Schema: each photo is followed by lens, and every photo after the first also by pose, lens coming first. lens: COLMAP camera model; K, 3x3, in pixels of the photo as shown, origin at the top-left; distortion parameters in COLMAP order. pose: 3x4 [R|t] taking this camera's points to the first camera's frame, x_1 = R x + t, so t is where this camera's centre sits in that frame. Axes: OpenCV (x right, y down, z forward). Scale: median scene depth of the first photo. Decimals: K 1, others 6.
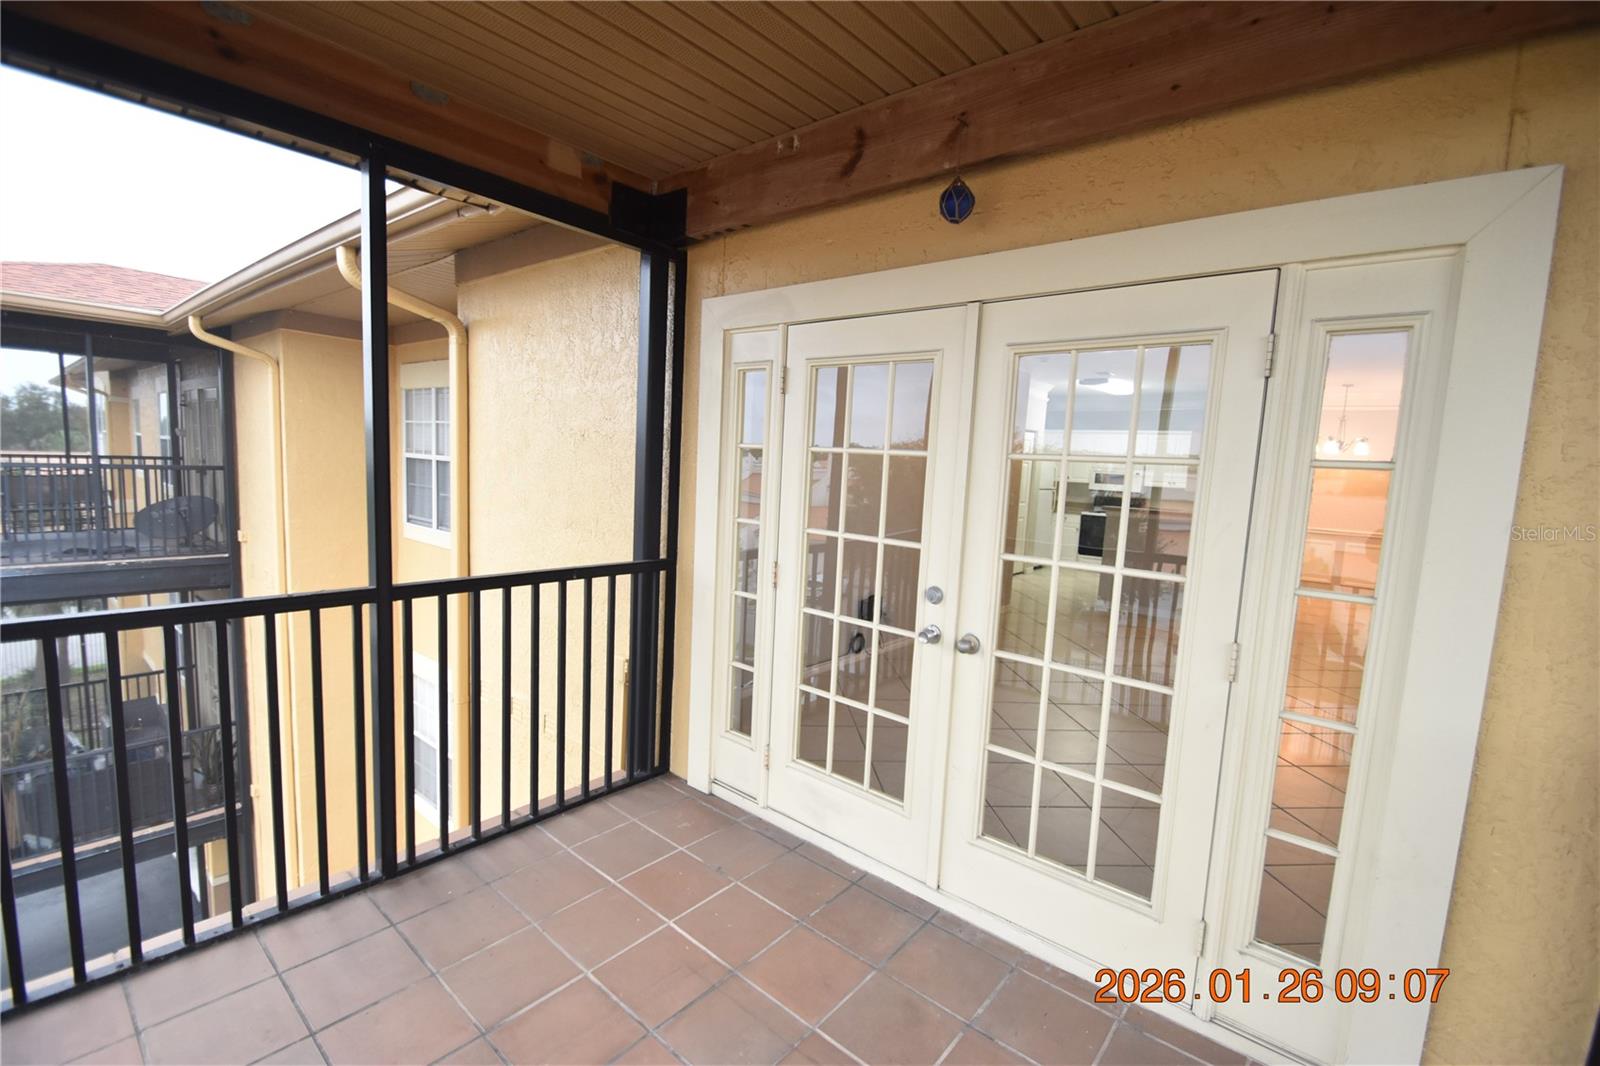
lens RADIAL K [[687.6, 0, 803.2], [0, 687.6, 536.7], [0, 0, 1]] dist [-0.021208, -0.000056]
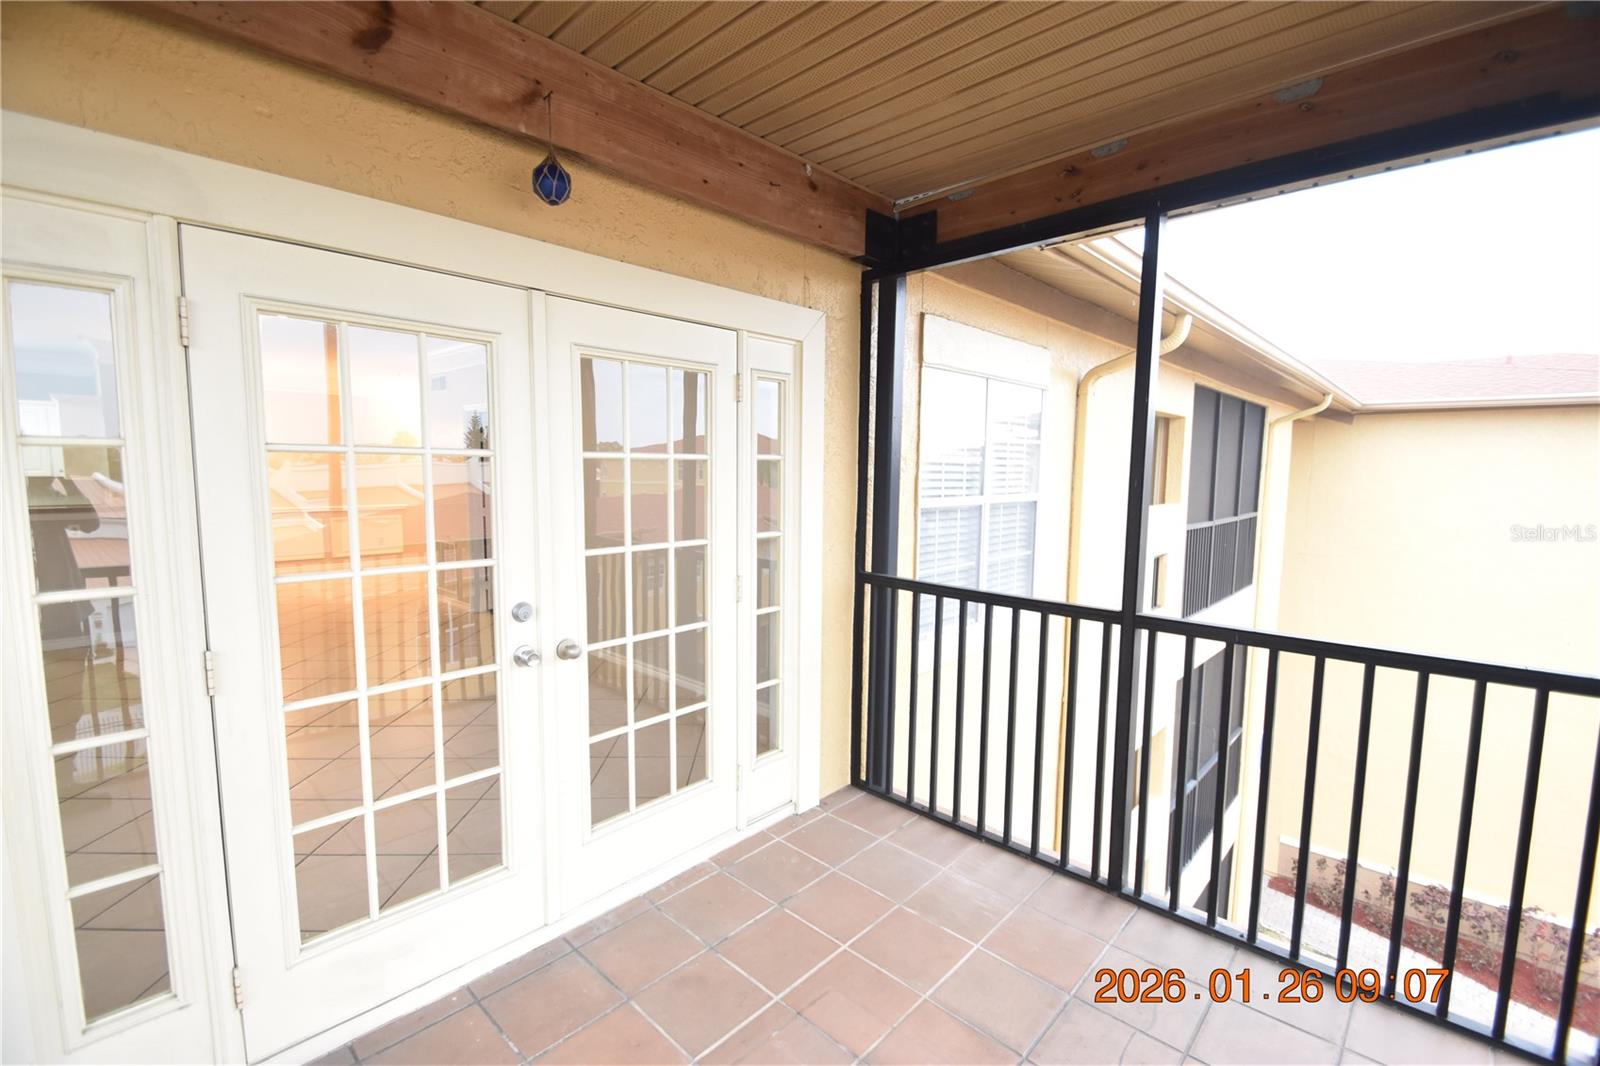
lens RADIAL K [[702.2, 0, 806.1], [0, 702.2, 539.6], [0, 0, 1]] dist [0.000917, -0.009399]
pose [[0.046181, -0.142799, 0.988674, -0.725867], [0.105106, 0.984930, 0.137349, -0.100070], [-0.993388, 0.097573, 0.060494, 0.608054]]
